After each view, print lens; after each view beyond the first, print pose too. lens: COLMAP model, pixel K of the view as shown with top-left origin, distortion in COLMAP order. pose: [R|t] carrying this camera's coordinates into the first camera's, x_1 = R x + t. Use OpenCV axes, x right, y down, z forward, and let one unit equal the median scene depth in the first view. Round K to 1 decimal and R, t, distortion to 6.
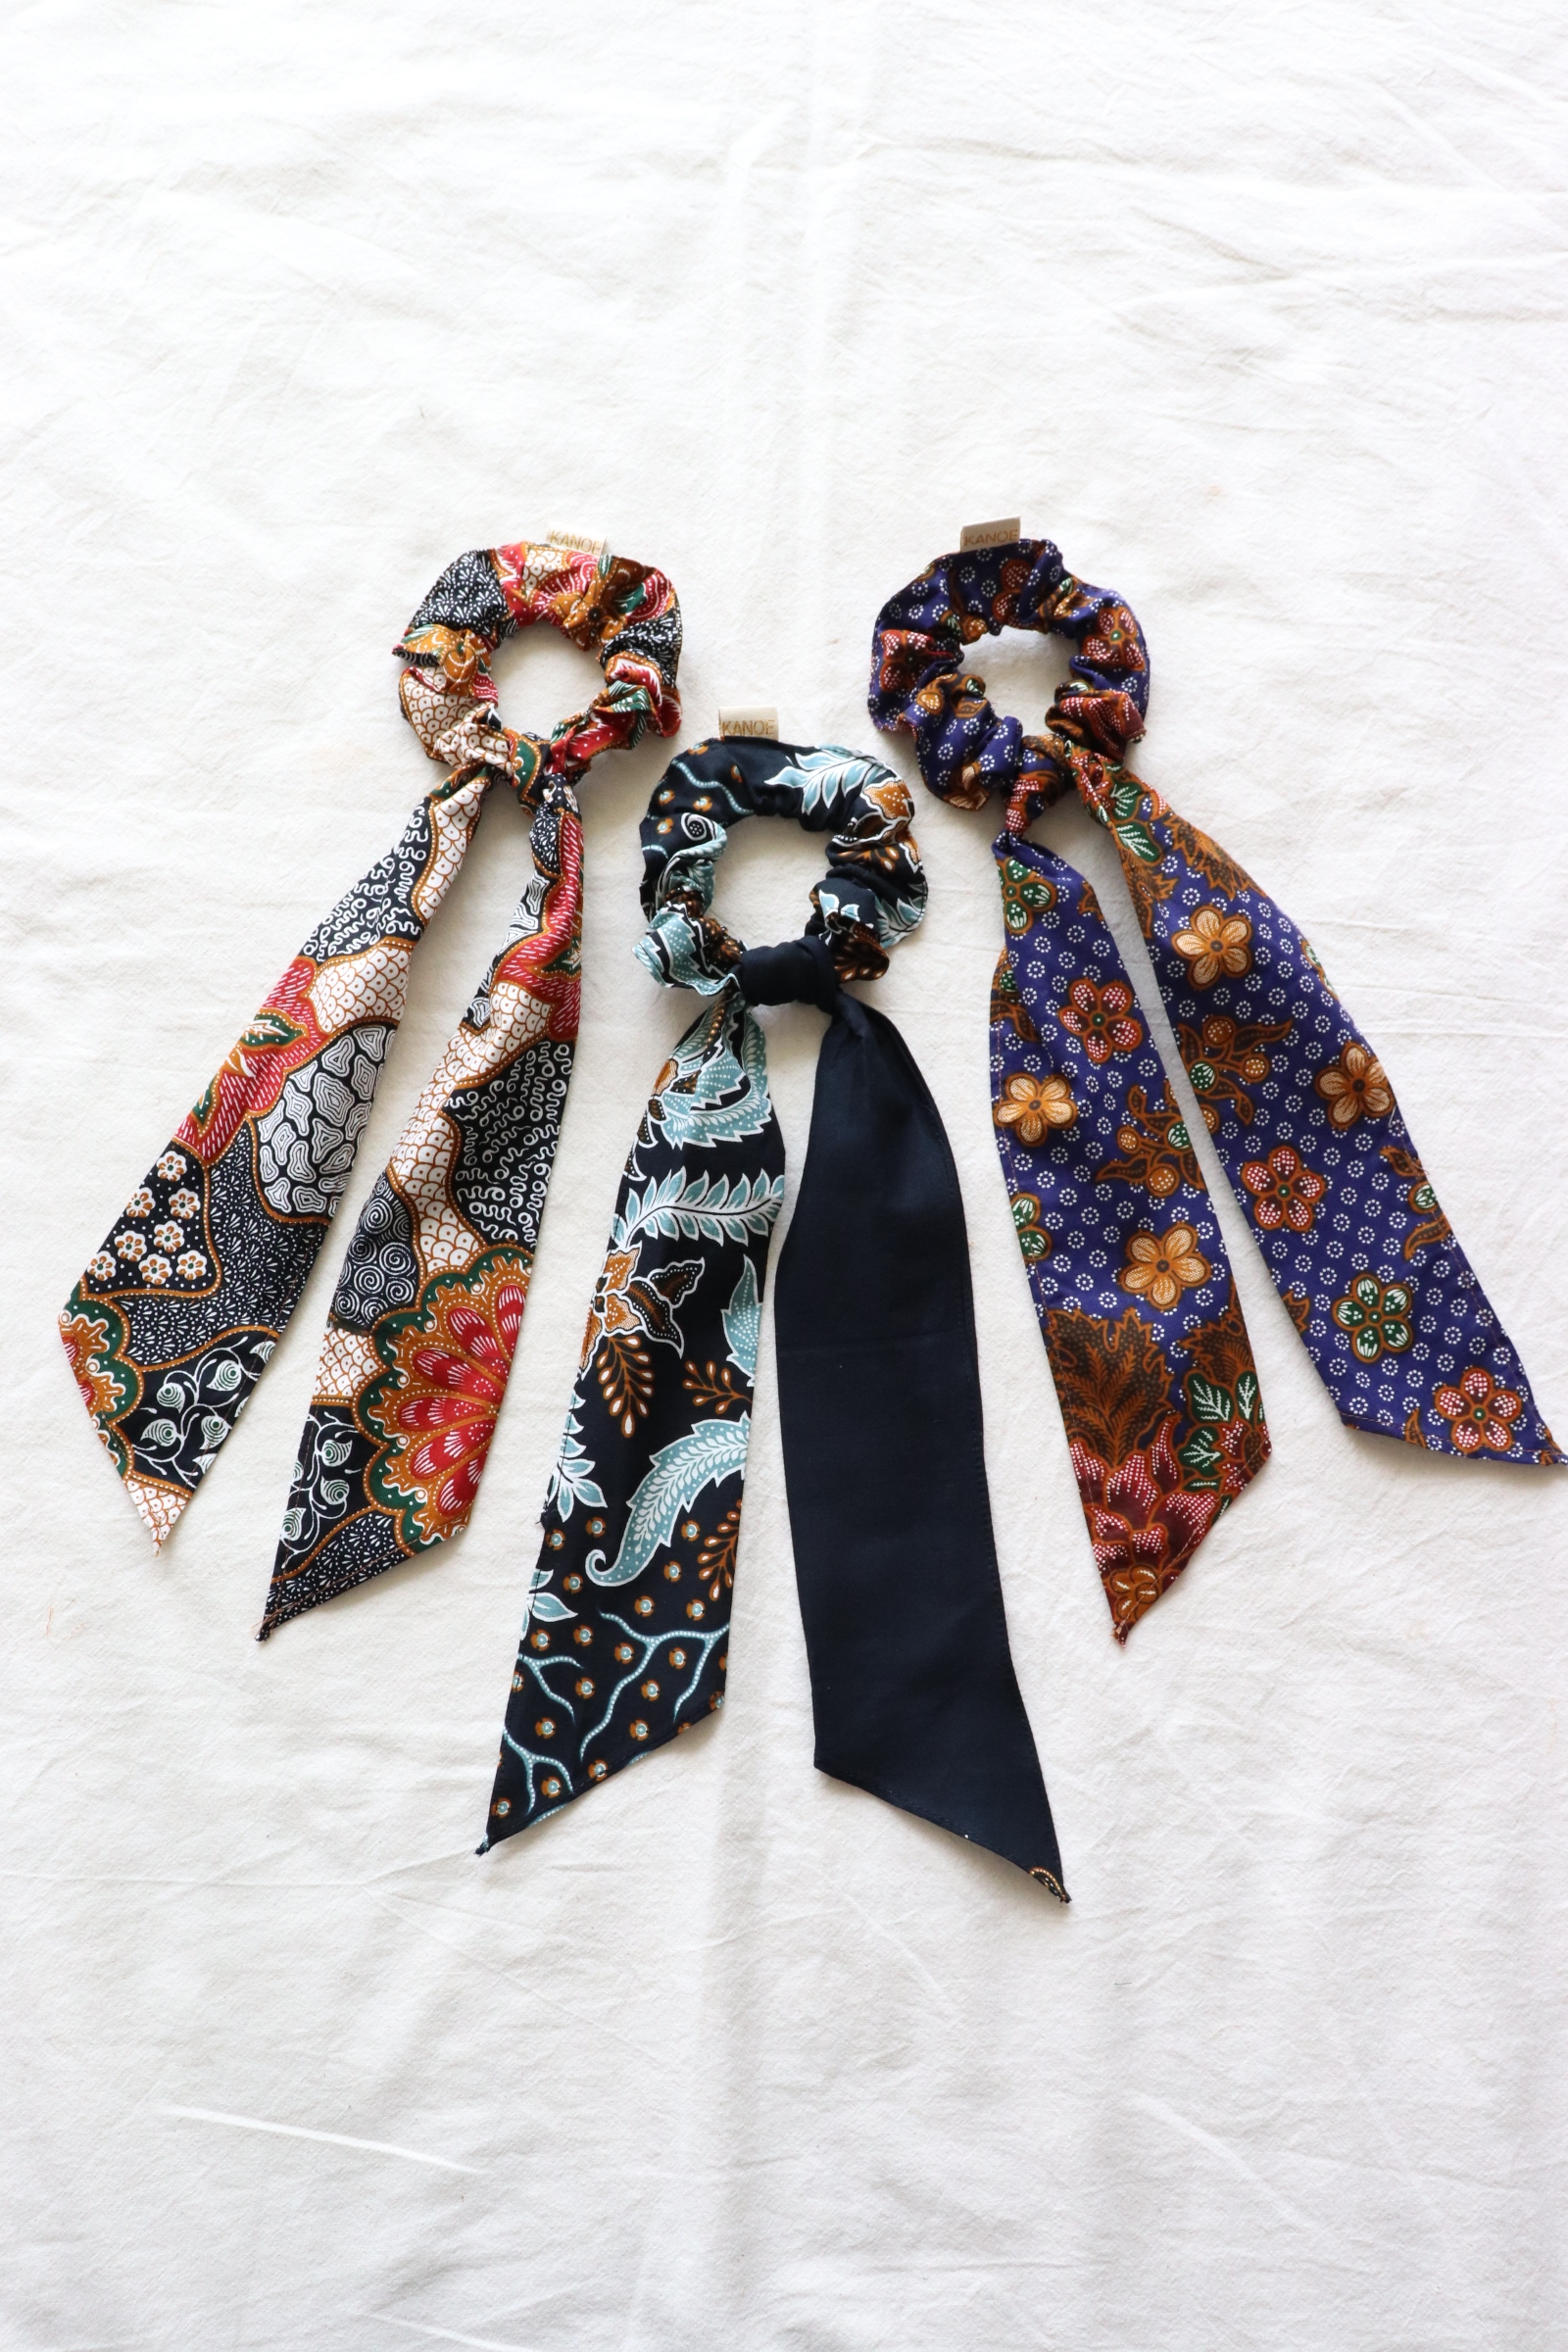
lens RADIAL K [[1881.4, 0, 787.6], [0, 1881.4, 1213.0], [0, 0, 1]] dist [-0.147734, 0.107077]
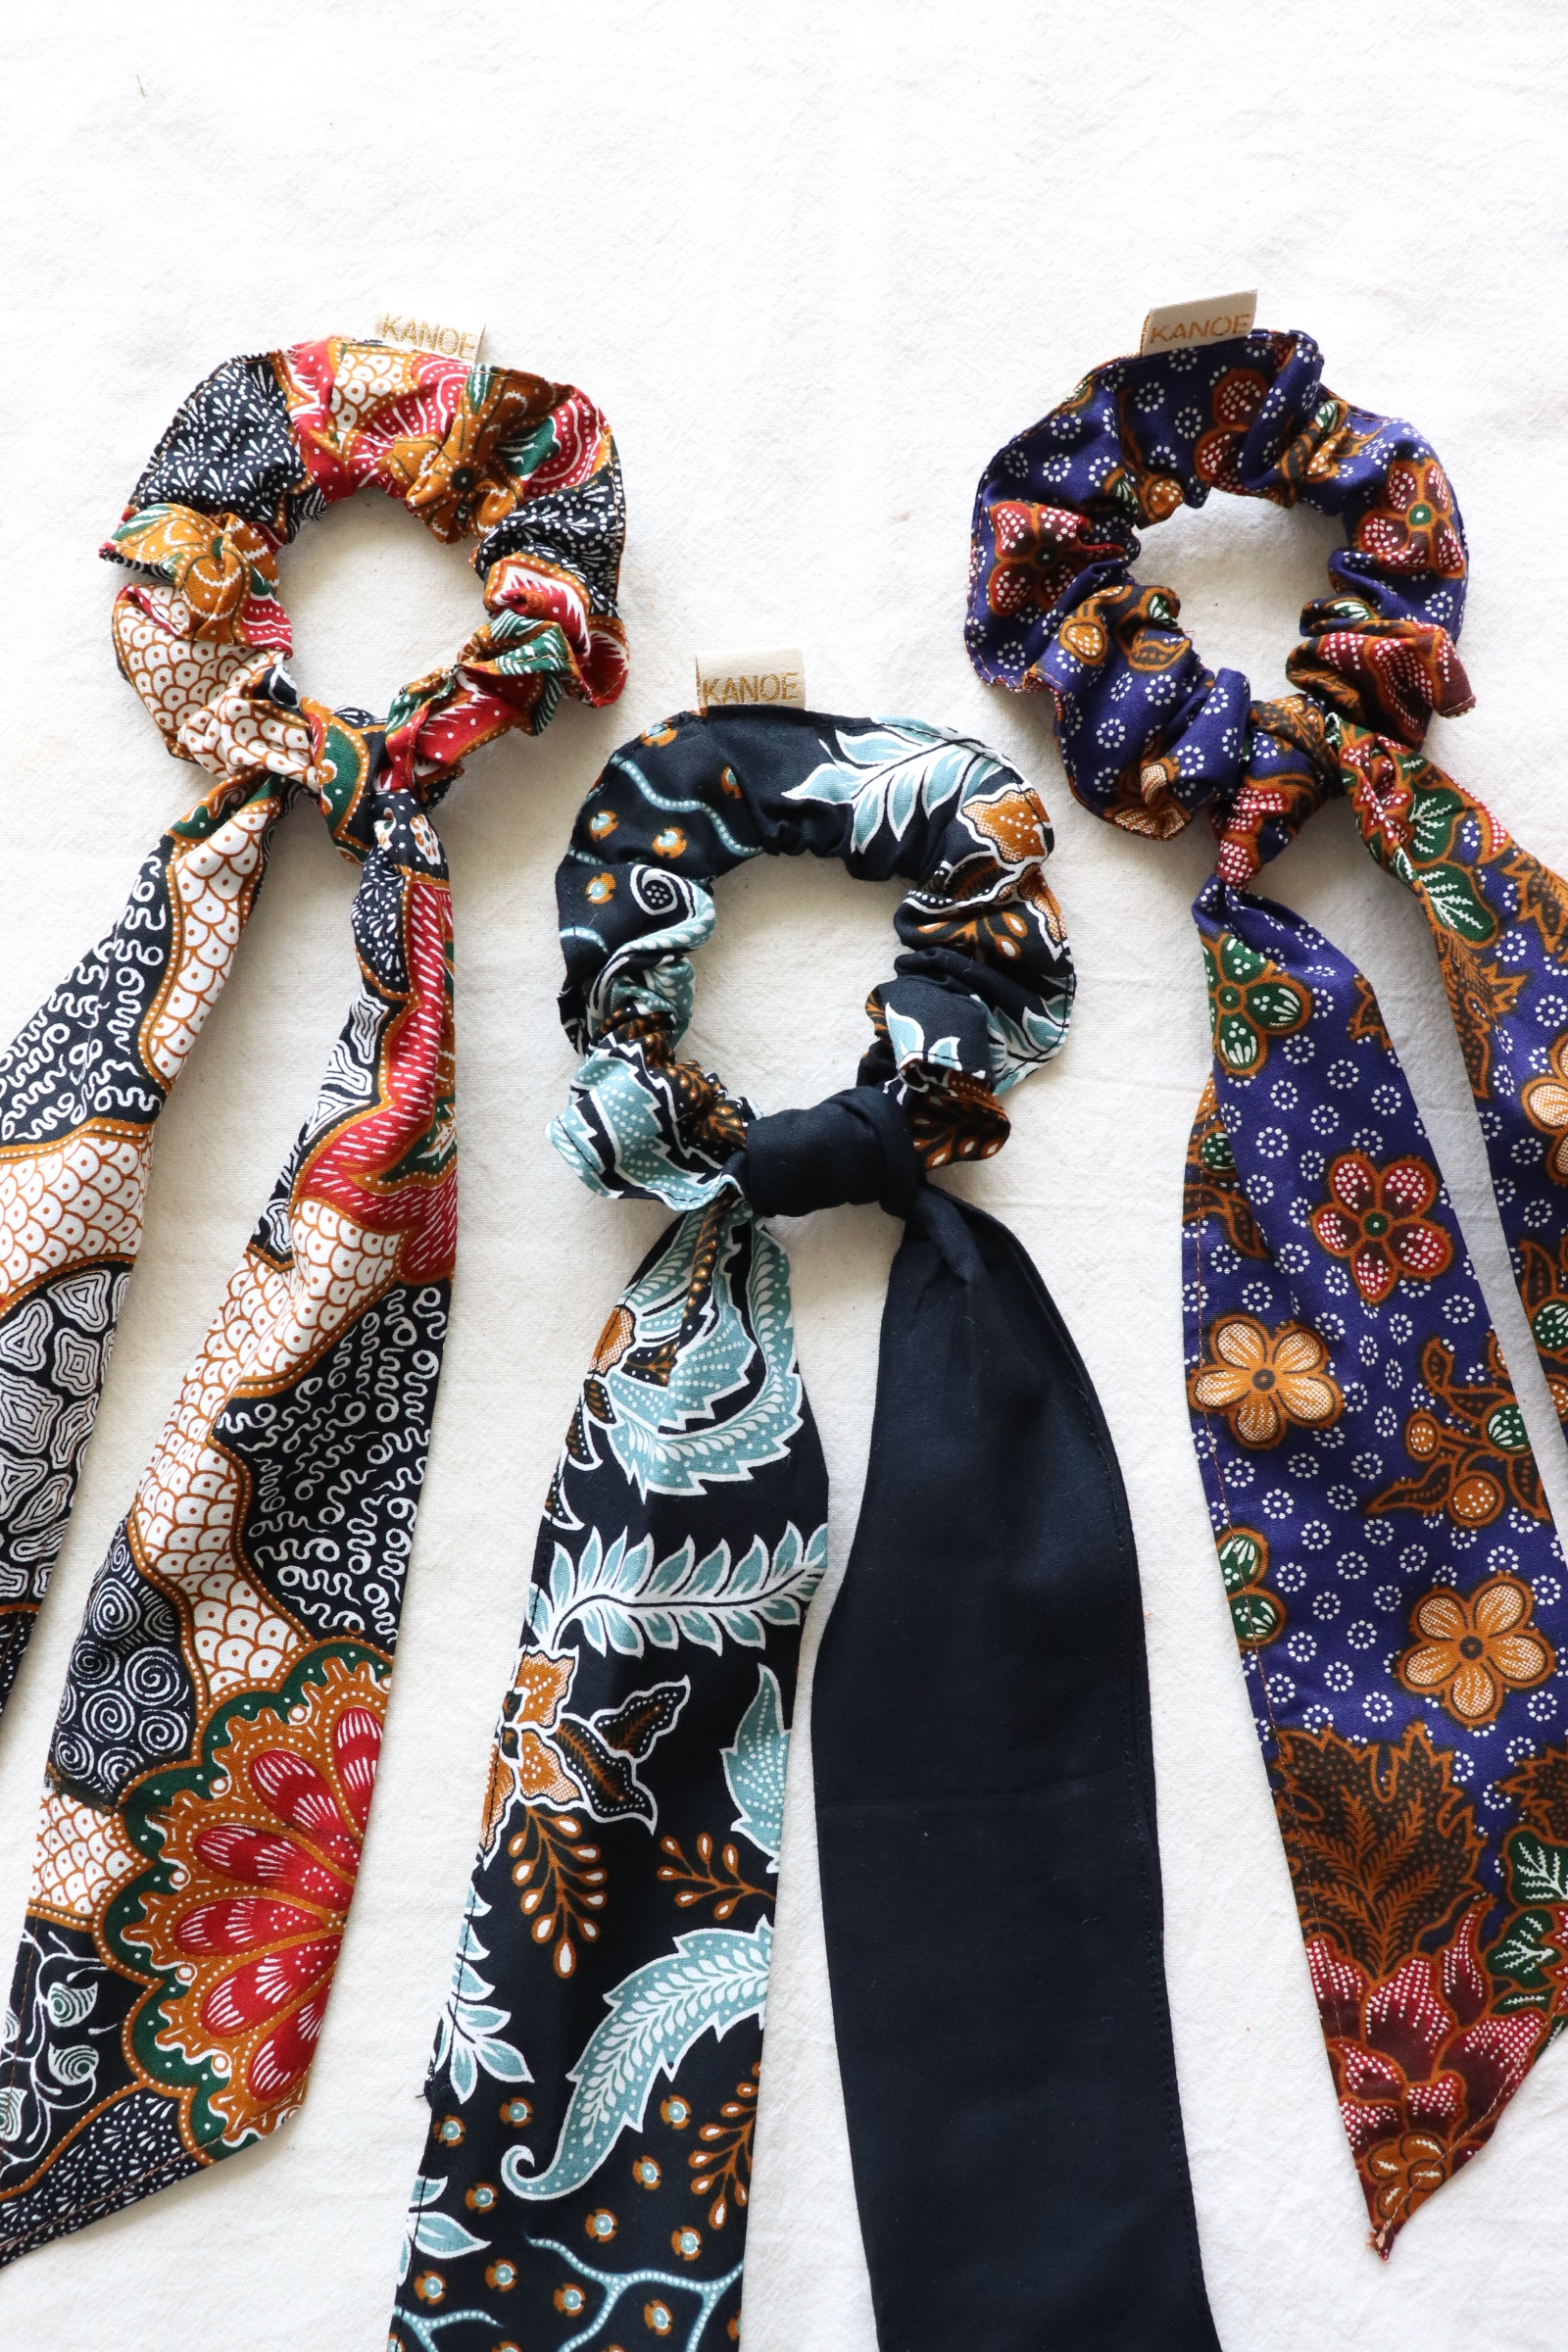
lens RADIAL K [[1897.7, 0, 780.6], [0, 1897.7, 1178.6], [0, 0, 1]] dist [-0.154591, 0.120235]
pose [[0.999902, -0.012407, 0.006409, -0.018007], [0.011424, 0.990709, 0.135520, -0.198562], [-0.008031, -0.135434, 0.990754, 0.447639]]
